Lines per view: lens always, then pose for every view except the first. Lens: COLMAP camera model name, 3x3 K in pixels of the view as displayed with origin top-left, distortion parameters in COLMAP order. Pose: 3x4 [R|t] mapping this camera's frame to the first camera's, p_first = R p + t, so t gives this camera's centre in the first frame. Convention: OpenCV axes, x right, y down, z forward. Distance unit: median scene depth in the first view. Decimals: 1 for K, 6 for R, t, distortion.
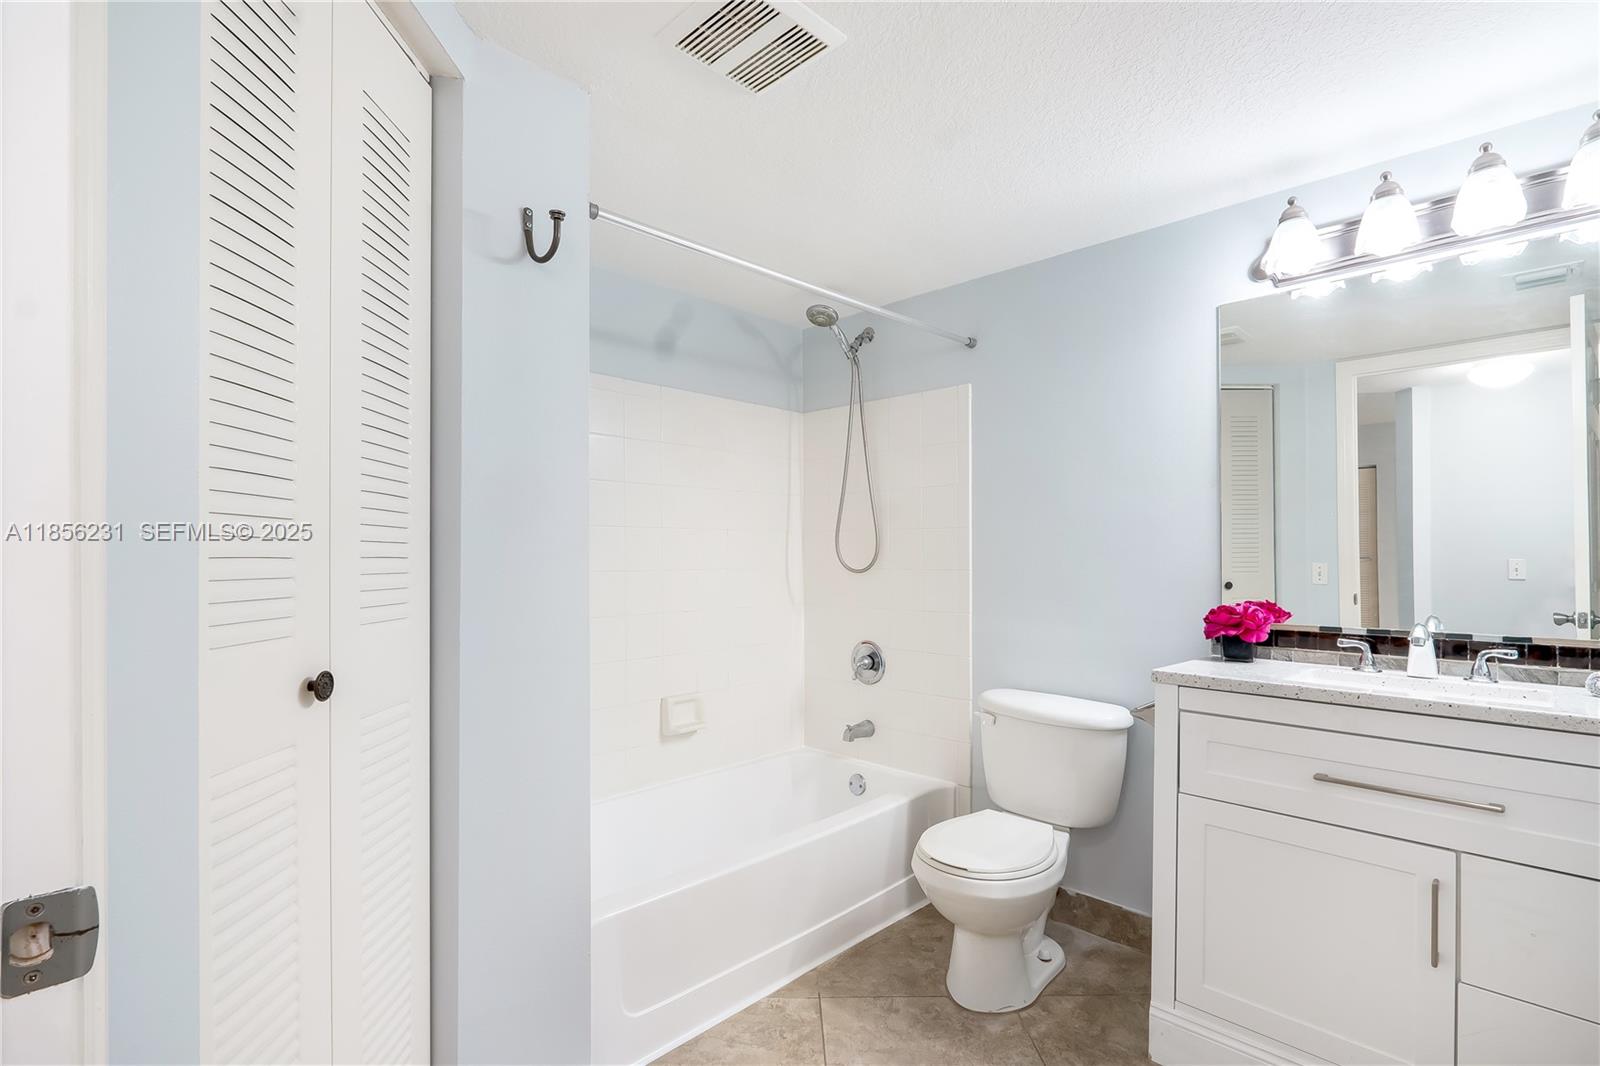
lens RADIAL K [[757.9, 0, 800.5], [0, 757.9, 565.0], [0, 0, 1]] dist [-0.003544, 0.009496]
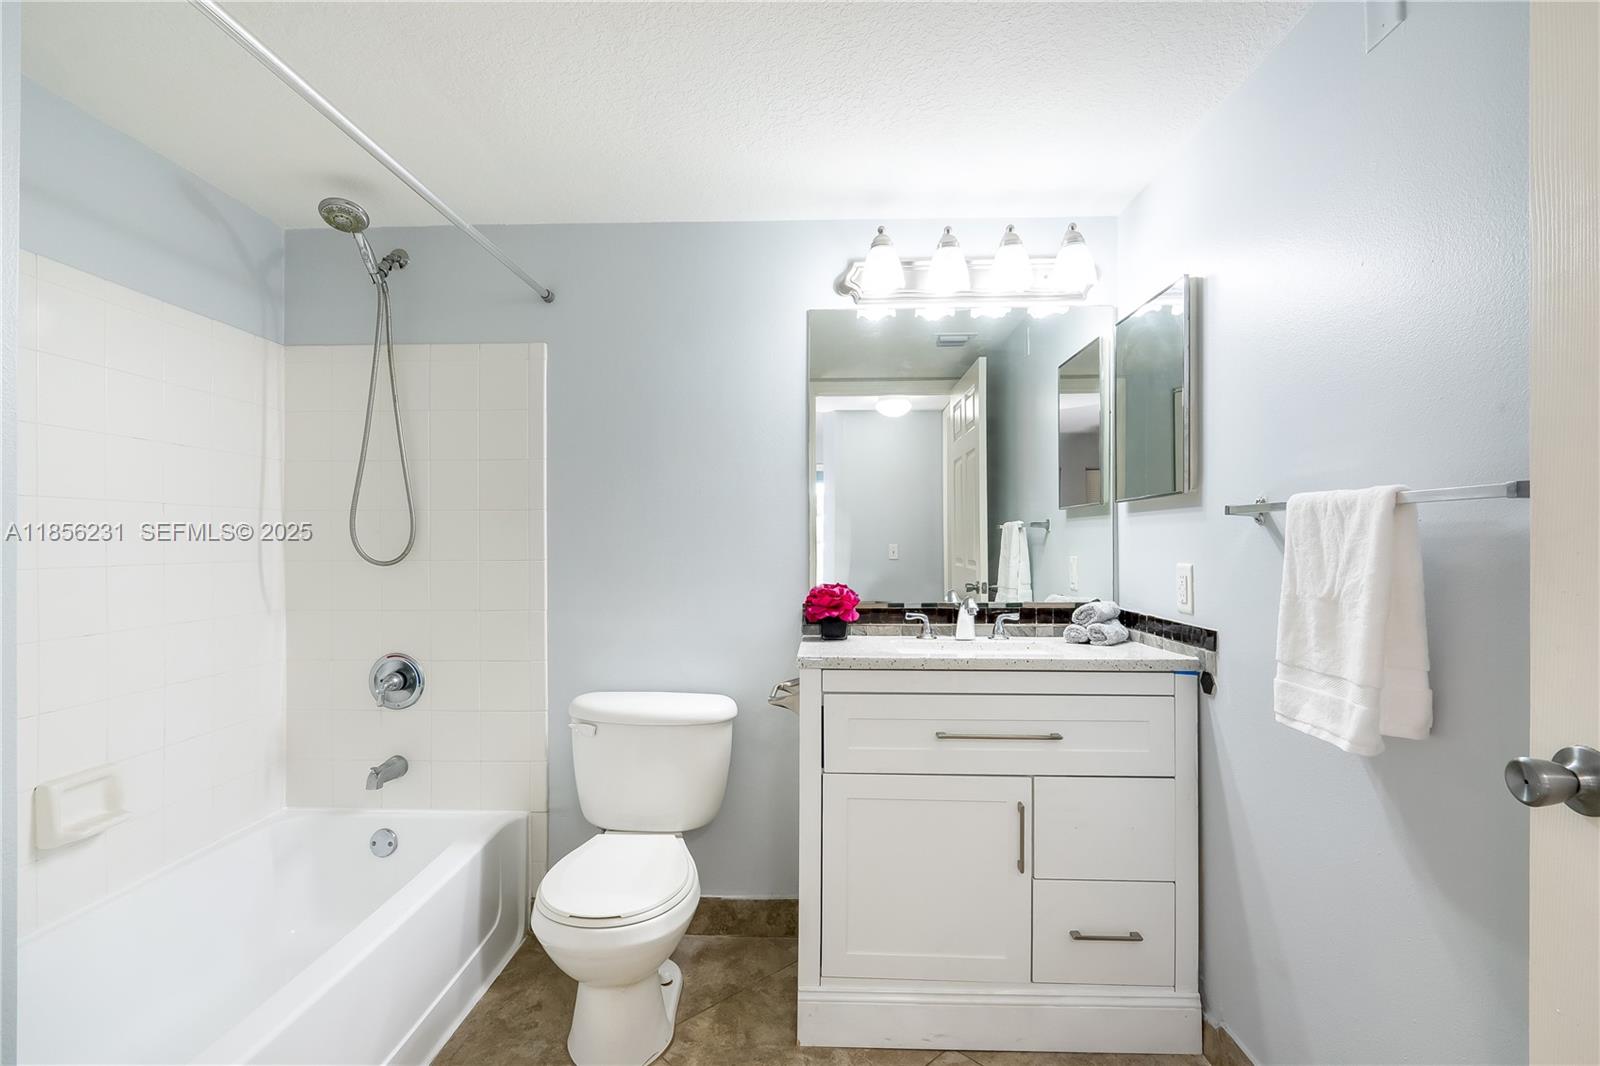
lens RADIAL K [[748.1, 0, 799.1], [0, 748.1, 544.9], [0, 0, 1]] dist [-0.004055, -0.000116]
pose [[0.740695, -0.003581, 0.671832, -0.155935], [0.010091, 0.999932, -0.005795, -0.002515], [-0.671766, 0.011071, 0.740681, 0.206251]]
